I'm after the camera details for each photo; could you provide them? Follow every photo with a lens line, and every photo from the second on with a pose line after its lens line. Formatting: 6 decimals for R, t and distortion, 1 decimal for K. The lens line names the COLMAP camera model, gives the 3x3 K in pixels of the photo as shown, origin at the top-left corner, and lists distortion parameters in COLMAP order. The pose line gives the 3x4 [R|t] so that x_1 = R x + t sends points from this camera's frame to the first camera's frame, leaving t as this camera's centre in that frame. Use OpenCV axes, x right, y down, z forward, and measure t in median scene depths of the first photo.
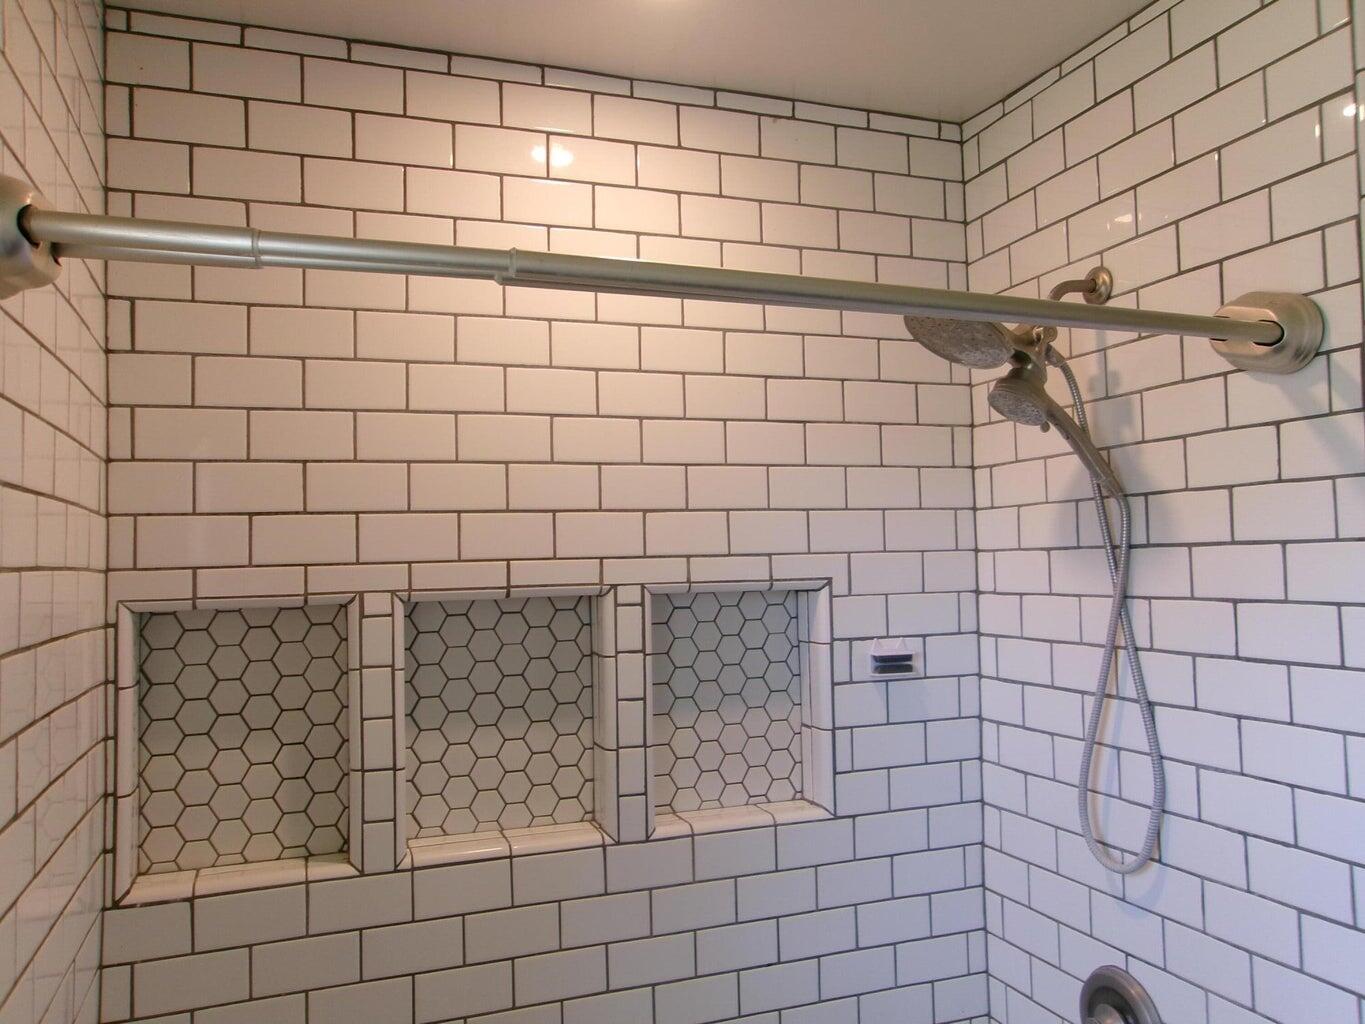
lens RADIAL K [[1080.4, 0, 686.7], [0, 1080.4, 512.3], [0, 0, 1]] dist [-0.003503, 0.035249]
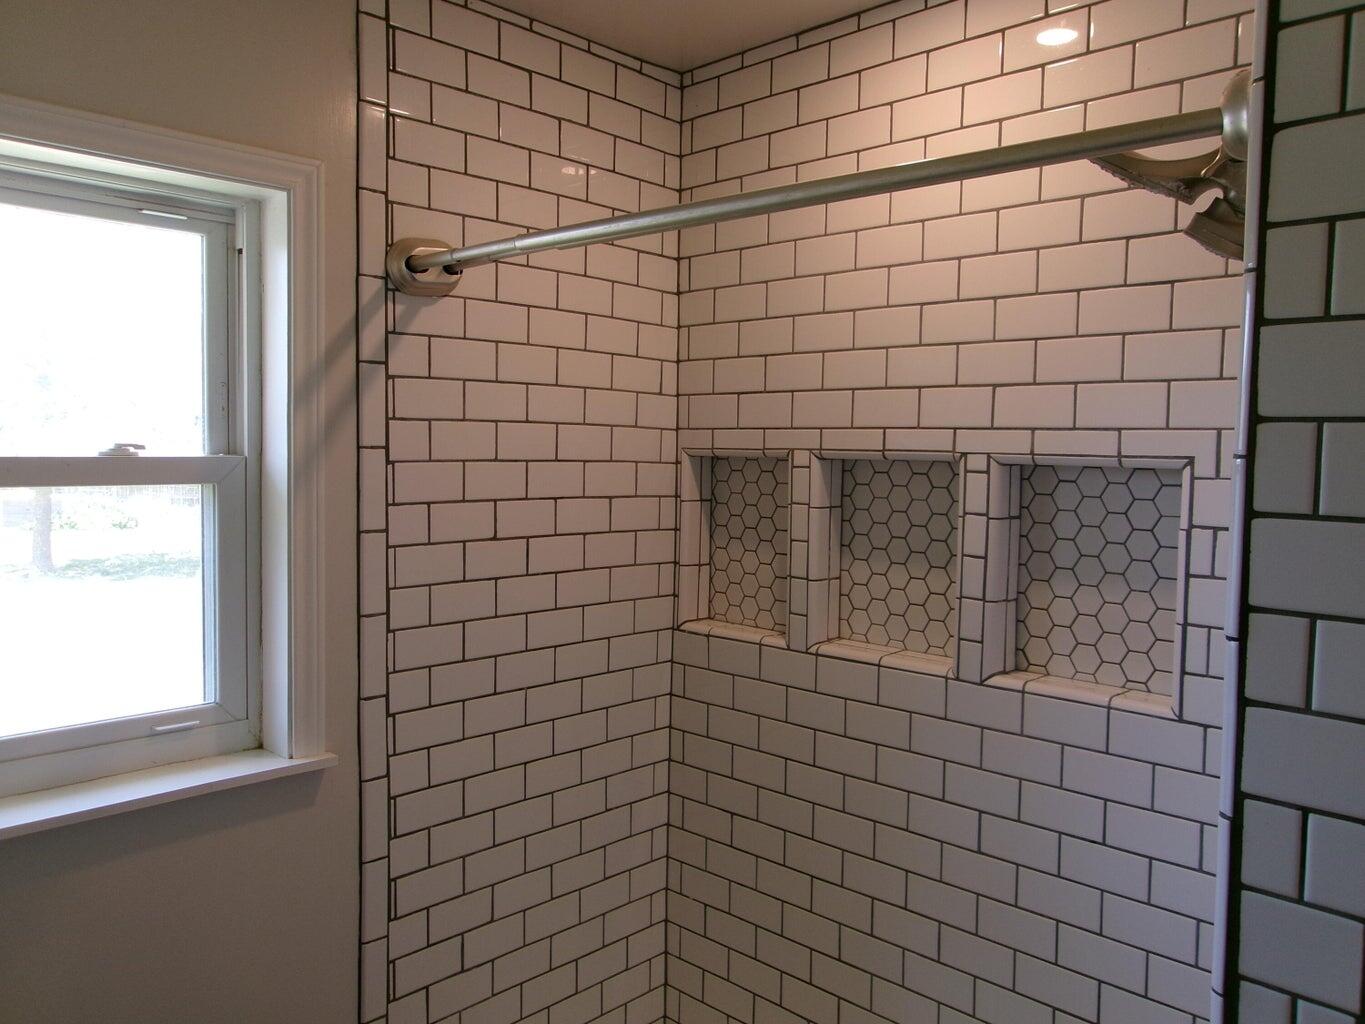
lens RADIAL K [[1080.4, 0, 685.2], [0, 1080.4, 509.0], [0, 0, 1]] dist [-0.003503, 0.035249]
pose [[0.427132, 0.083462, -0.900329, 0.823271], [0.010926, 0.995182, 0.097439, 0.013003], [0.904123, -0.051457, 0.424162, 0.264532]]
